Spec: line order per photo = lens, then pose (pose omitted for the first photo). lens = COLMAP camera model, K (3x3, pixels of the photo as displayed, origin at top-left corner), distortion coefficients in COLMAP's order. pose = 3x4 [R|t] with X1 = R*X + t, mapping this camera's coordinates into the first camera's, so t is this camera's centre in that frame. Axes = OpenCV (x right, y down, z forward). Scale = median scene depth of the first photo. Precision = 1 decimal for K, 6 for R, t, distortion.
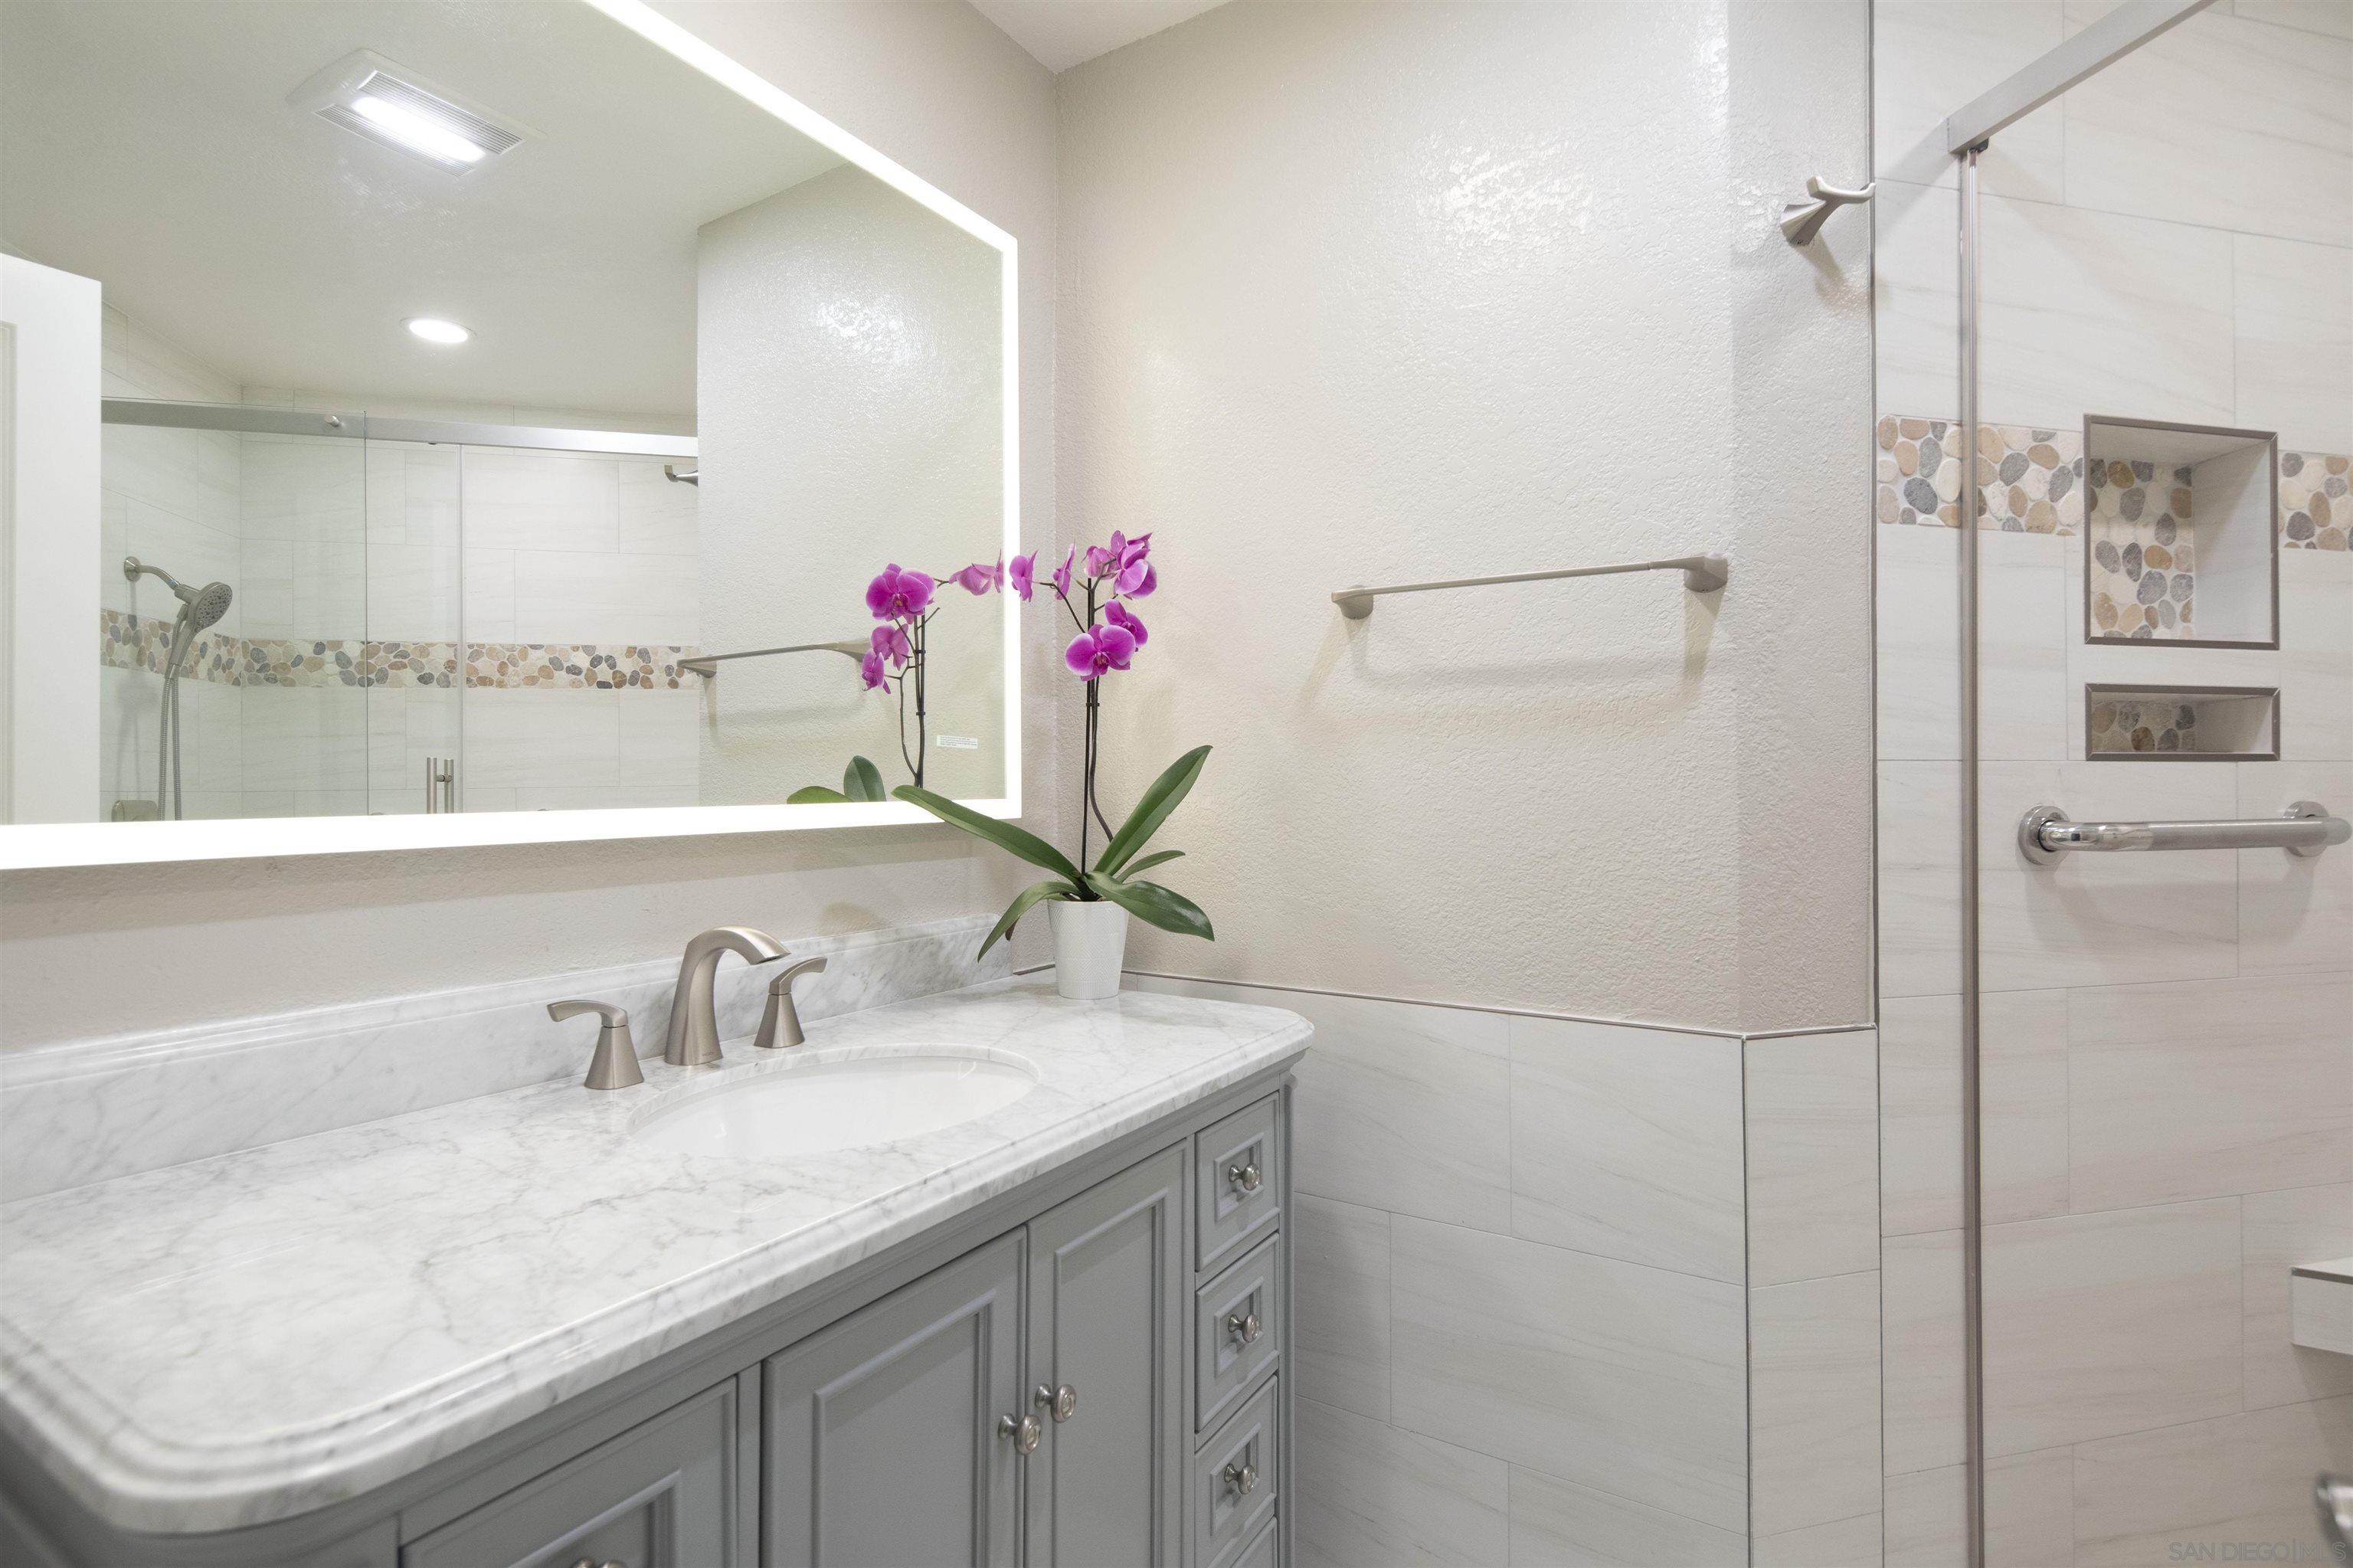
lens RADIAL K [[1127.0, 0, 1168.3], [0, 1127.0, 767.9], [0, 0, 1]] dist [0.007334, -0.006519]
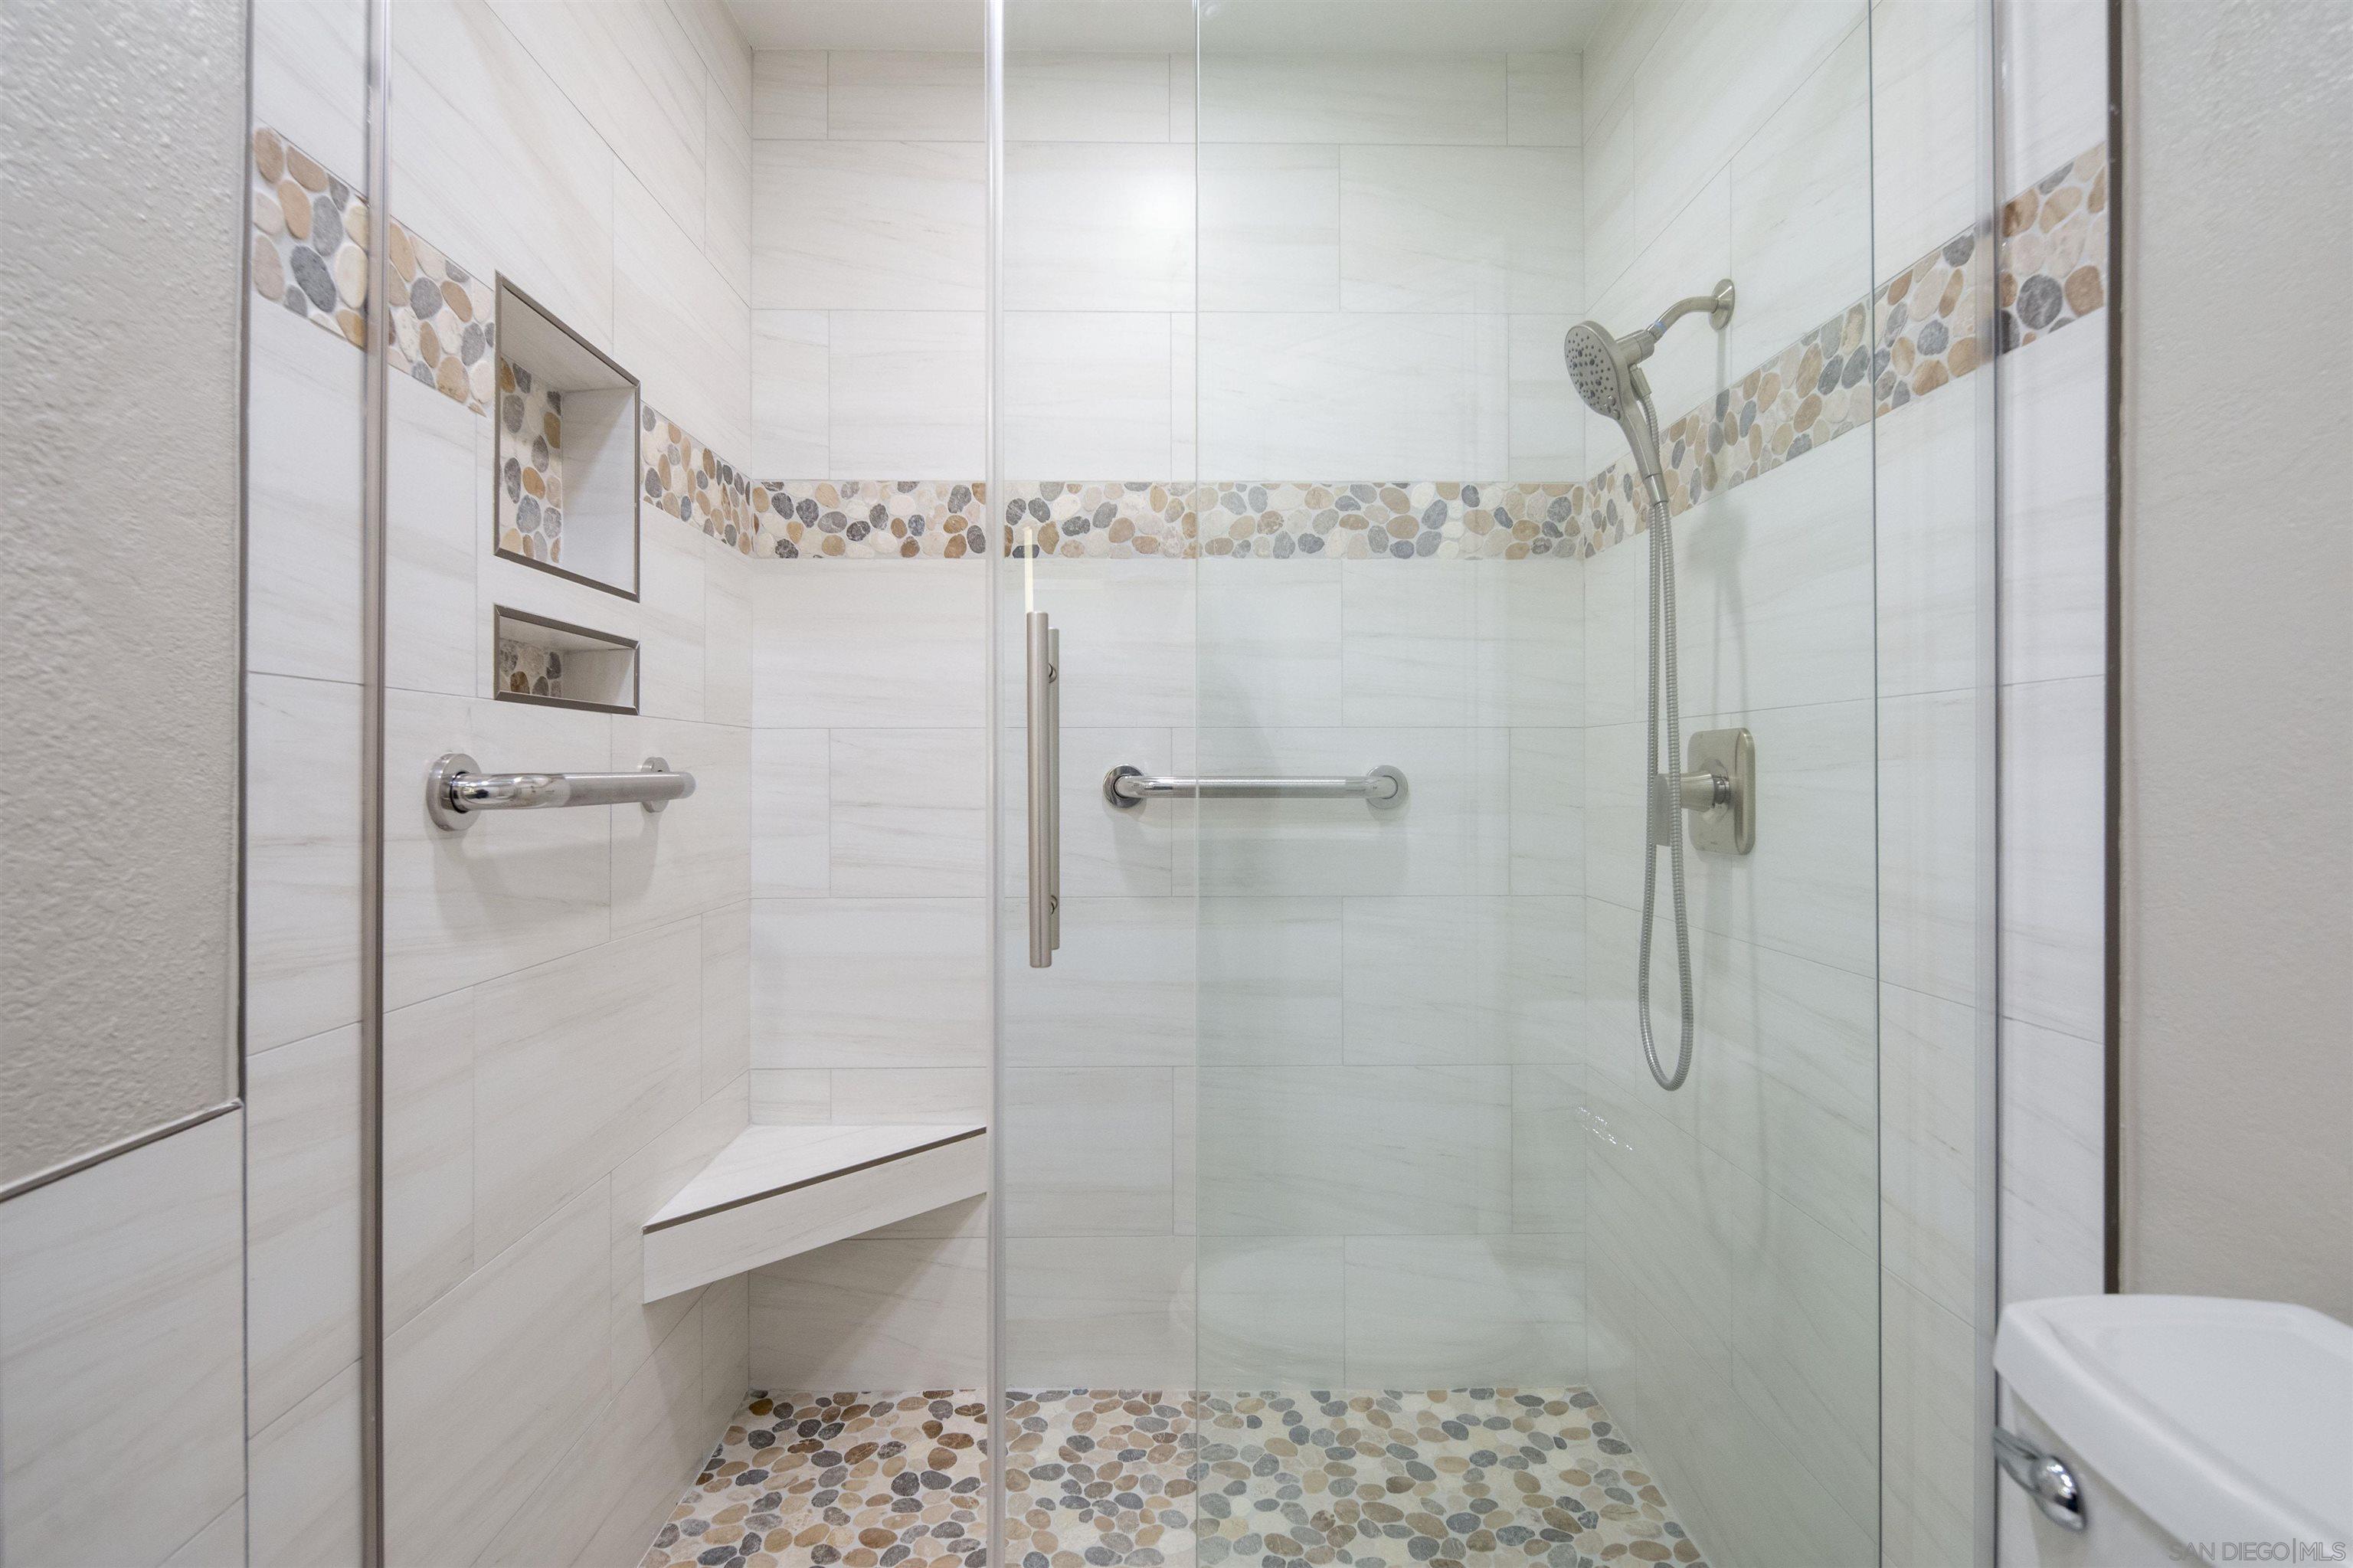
lens RADIAL K [[1127.0, 0, 1168.3], [0, 1127.0, 767.9], [0, 0, 1]] dist [0.007334, -0.006519]
pose [[0.196208, 0.007462, 0.980534, 0.117498], [-0.004968, 0.999966, -0.006616, 0.046240], [-0.980550, -0.003573, 0.196239, 0.373696]]
